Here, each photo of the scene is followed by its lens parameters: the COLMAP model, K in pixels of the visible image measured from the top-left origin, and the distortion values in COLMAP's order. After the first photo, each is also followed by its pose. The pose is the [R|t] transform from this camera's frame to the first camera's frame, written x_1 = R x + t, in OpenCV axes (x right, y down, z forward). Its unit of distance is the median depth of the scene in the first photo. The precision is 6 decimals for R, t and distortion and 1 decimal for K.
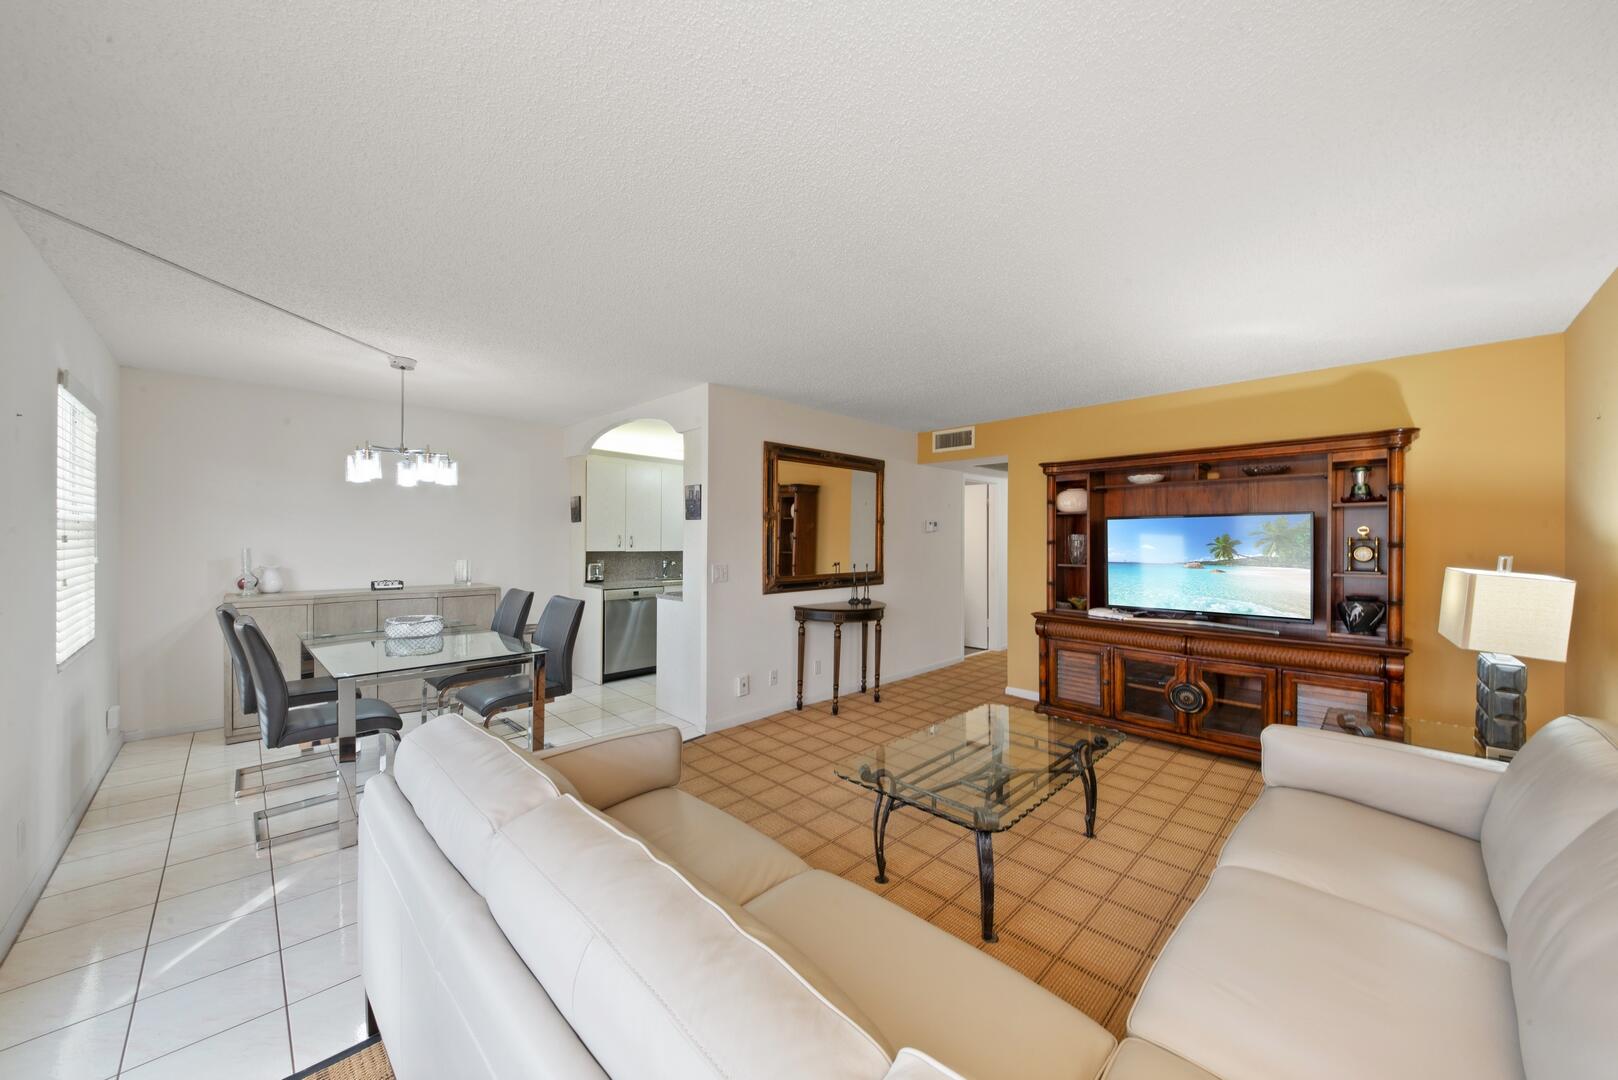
lens RADIAL K [[565.0, 0, 808.8], [0, 565.0, 540.6], [0, 0, 1]] dist [-0.003561, -0.003844]
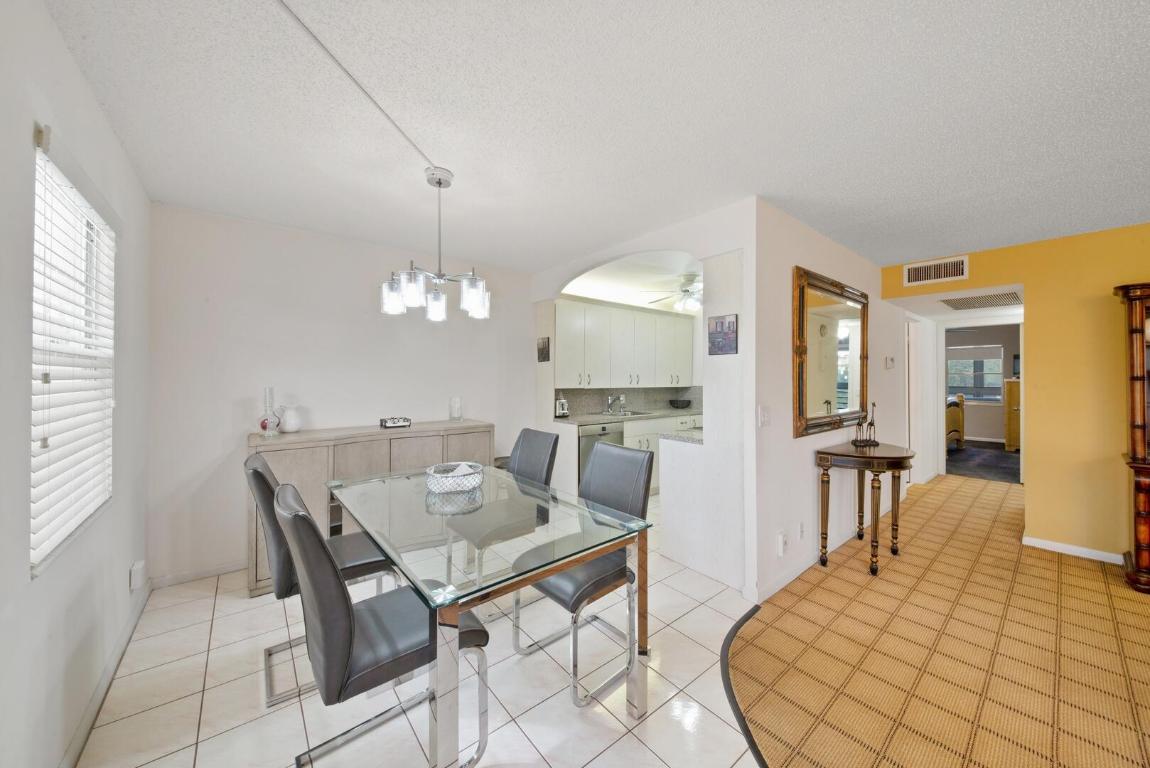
lens RADIAL K [[401.6, 0, 571.8], [0, 401.6, 374.4], [0, 0, 1]] dist [-0.003561, -0.003844]
pose [[0.993755, -0.004312, -0.111504, -0.381927], [0.003363, 0.999957, -0.008695, -0.000843], [0.111536, 0.008266, 0.993726, 0.348961]]
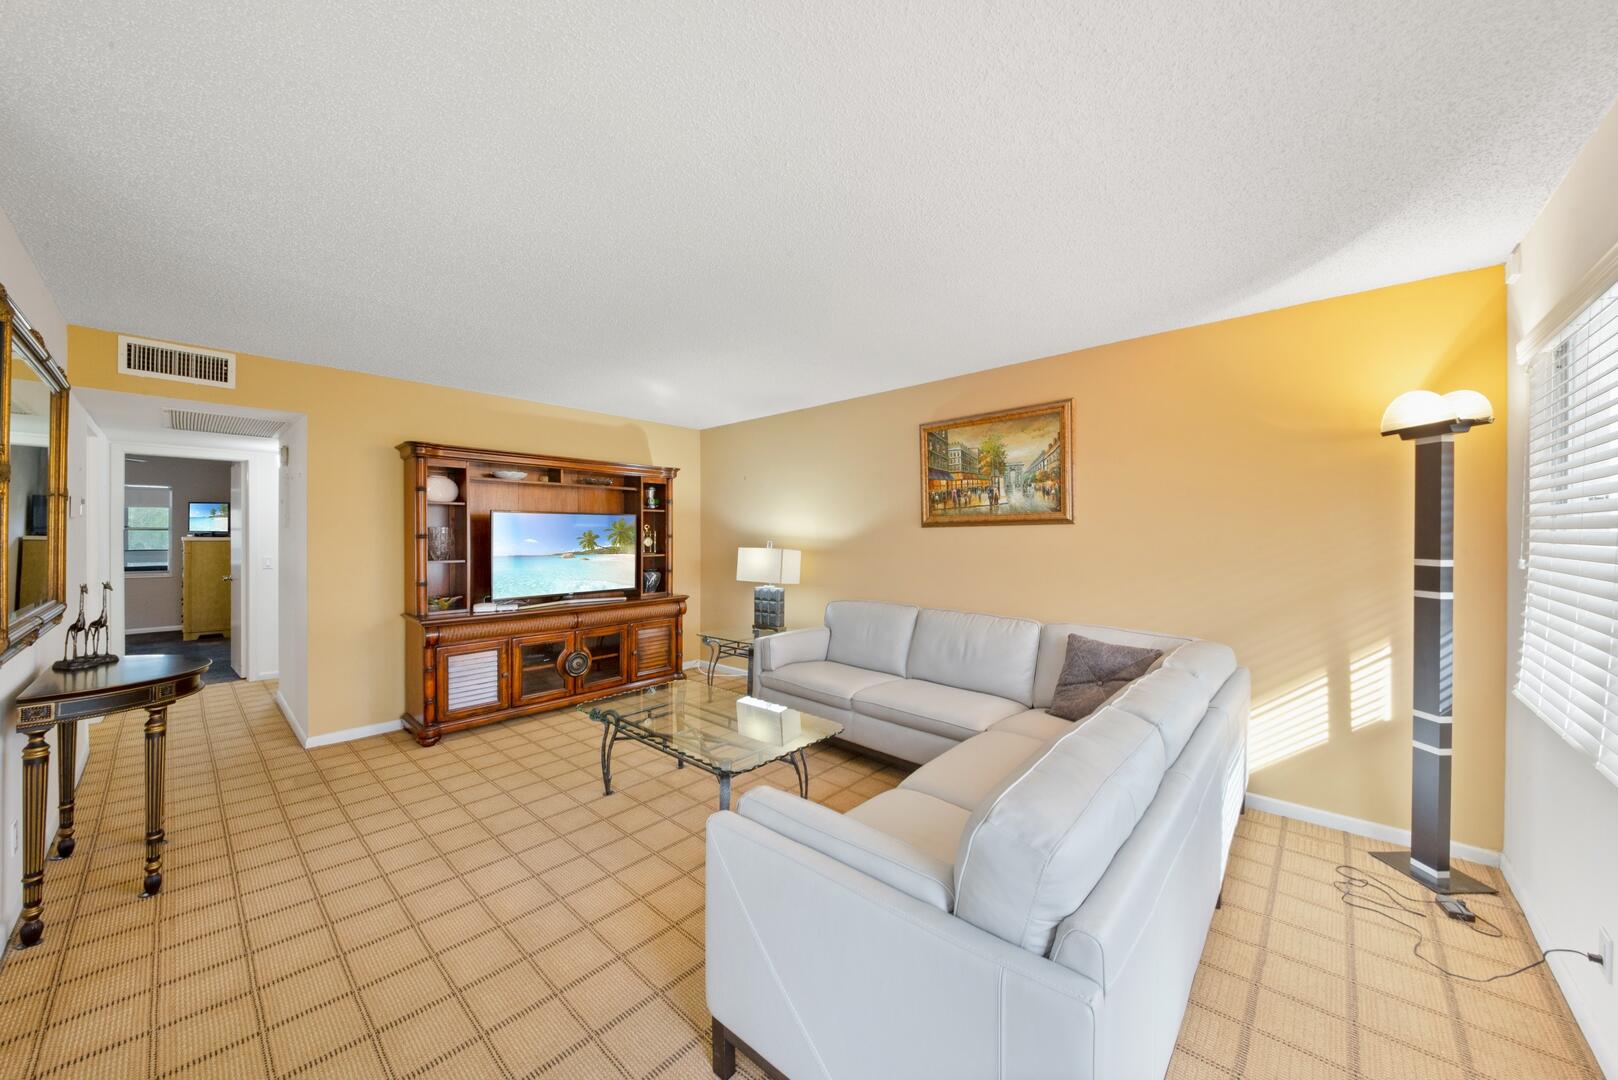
lens RADIAL K [[565.0, 0, 824.9], [0, 565.0, 538.9], [0, 0, 1]] dist [-0.003561, -0.003844]
pose [[-0.062058, -0.009256, 0.998030, -0.500526], [-0.001074, 0.999957, 0.009207, -0.001722], [-0.998072, -0.000500, -0.062066, 0.488605]]
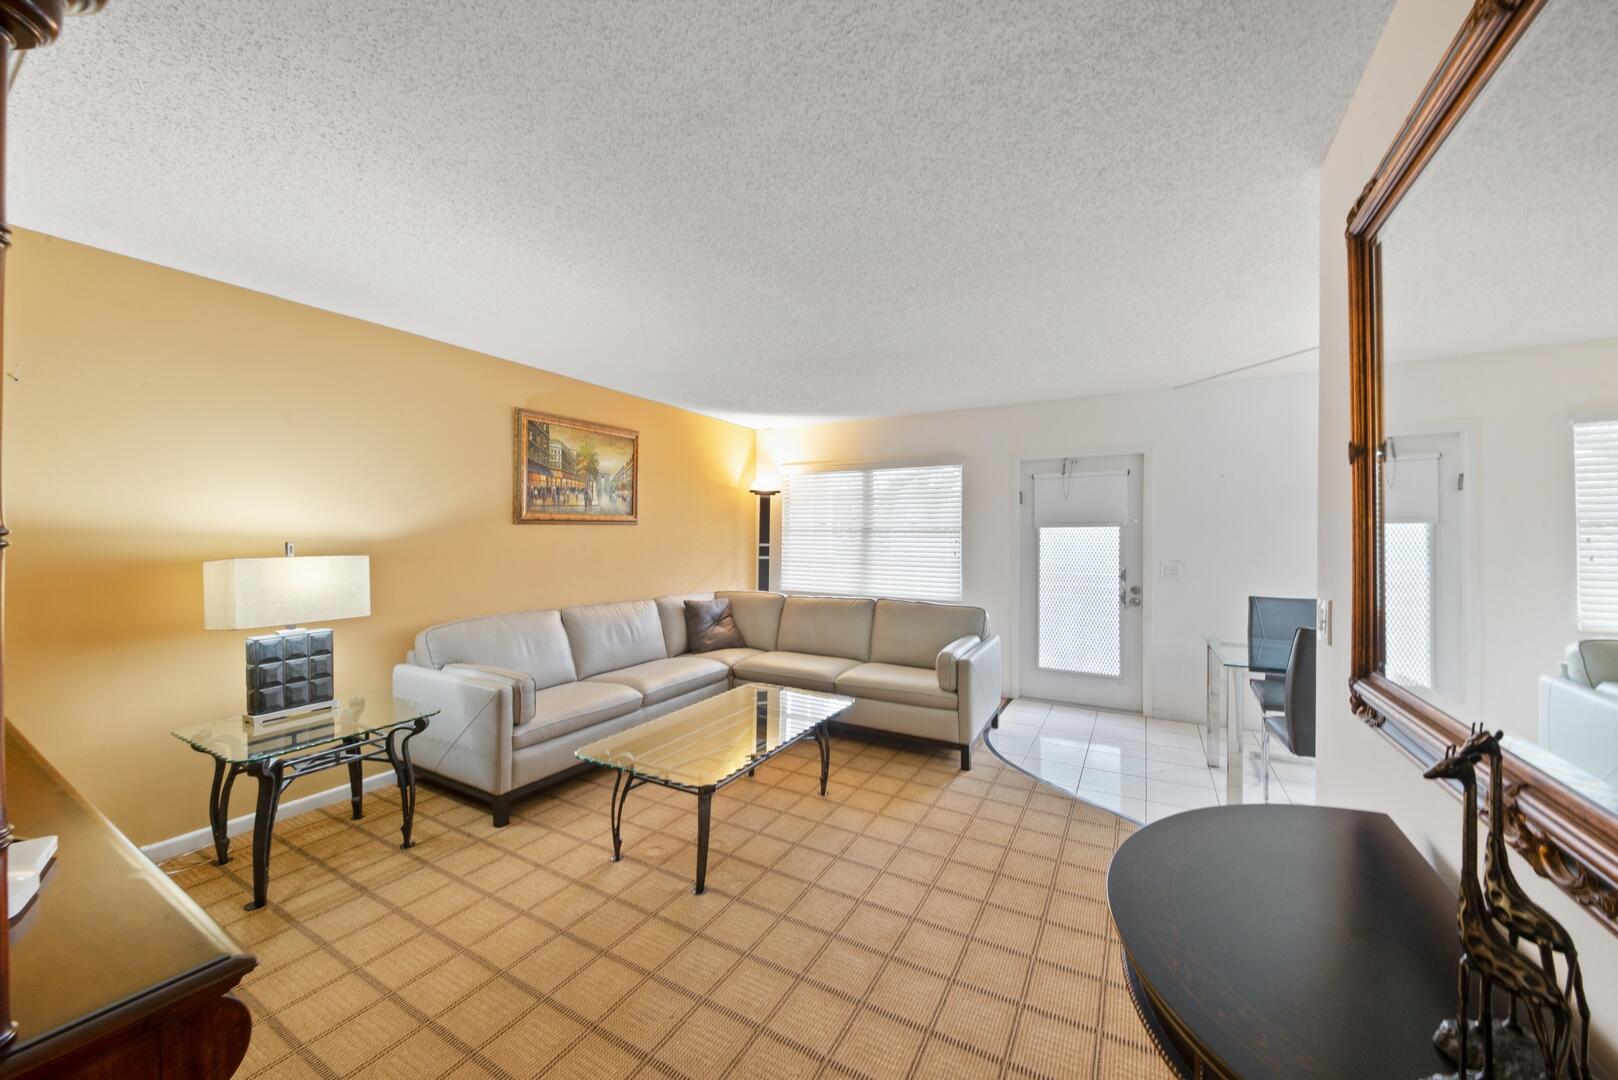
lens RADIAL K [[576.8, 0, 809.4], [0, 576.8, 541.9], [0, 0, 1]] dist [0.014664, -0.000003]
pose [[-0.965267, -0.006585, -0.261183, 0.288290], [-0.010292, 0.999865, 0.012827, -0.000732], [0.261064, 0.015070, -0.965204, 1.271535]]
